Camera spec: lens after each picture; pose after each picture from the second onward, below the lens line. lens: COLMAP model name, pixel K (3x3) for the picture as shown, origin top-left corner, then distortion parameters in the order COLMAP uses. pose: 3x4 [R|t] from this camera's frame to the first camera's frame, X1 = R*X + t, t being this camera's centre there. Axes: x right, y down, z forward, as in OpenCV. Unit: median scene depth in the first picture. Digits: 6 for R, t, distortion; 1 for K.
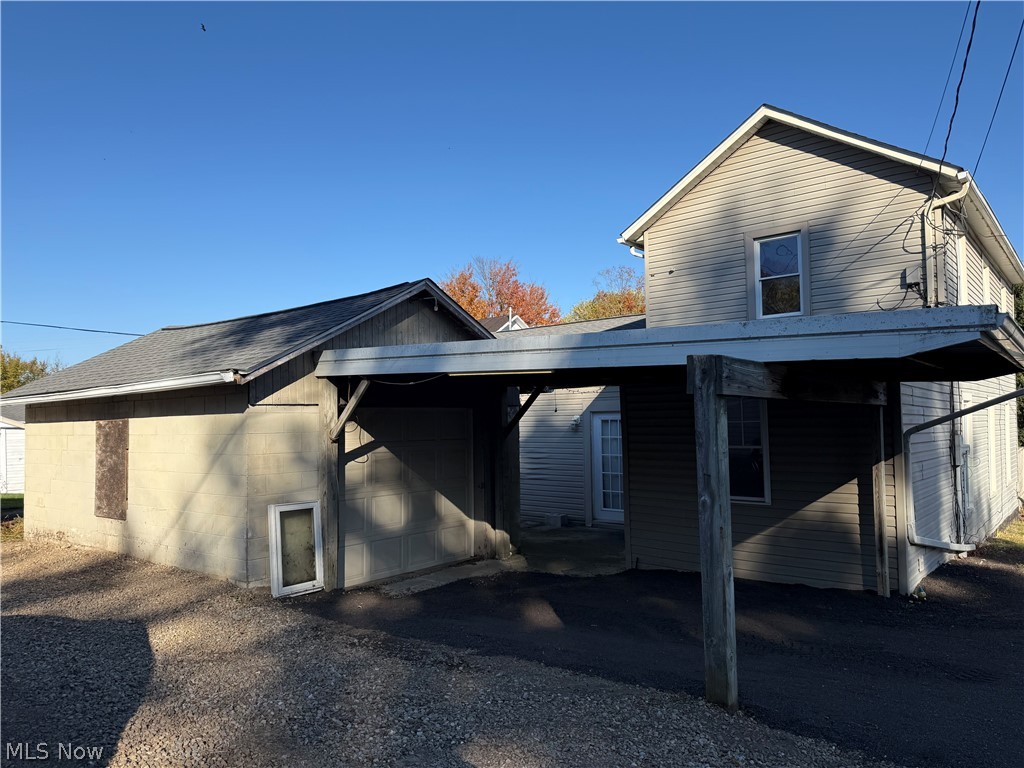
lens RADIAL K [[731.1, 0, 512.0], [0, 731.1, 384.0], [0, 0, 1]] dist [-0.029275, -0.001219]
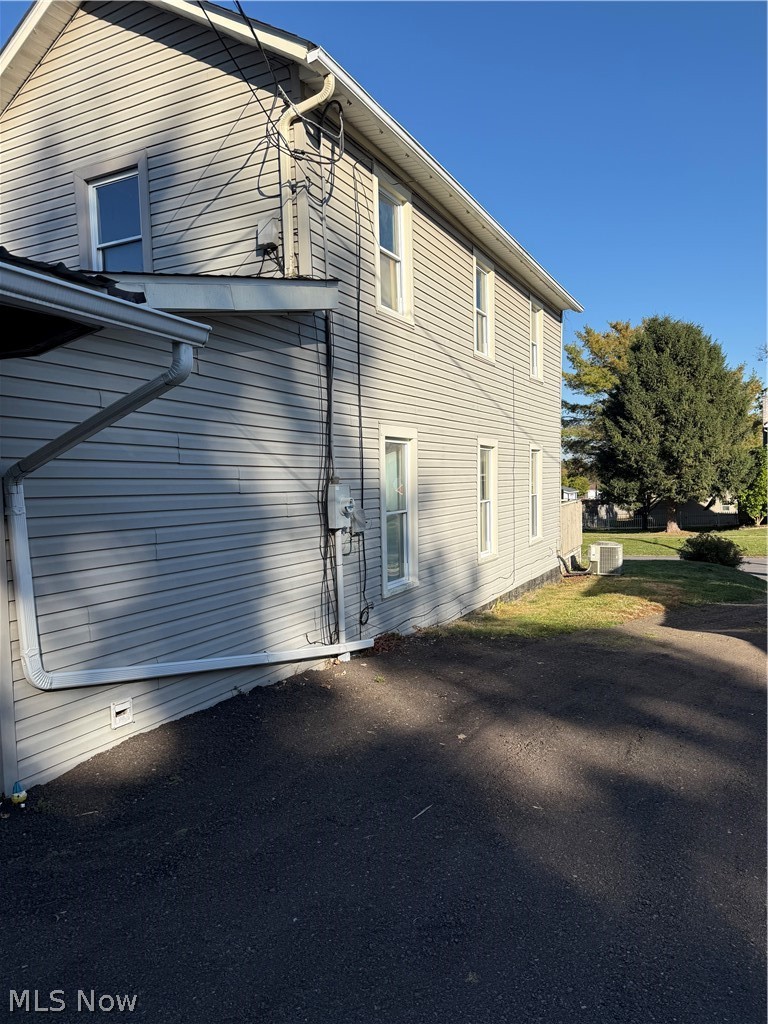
lens RADIAL K [[701.8, 0, 384.0], [0, 701.8, 512.0], [0, 0, 1]] dist [-0.027841, -0.001139]
pose [[0.974693, -0.015368, 0.223020, 0.513594], [-0.009462, 0.993904, 0.109839, 0.025196], [-0.223348, -0.109169, 0.968606, 0.357473]]
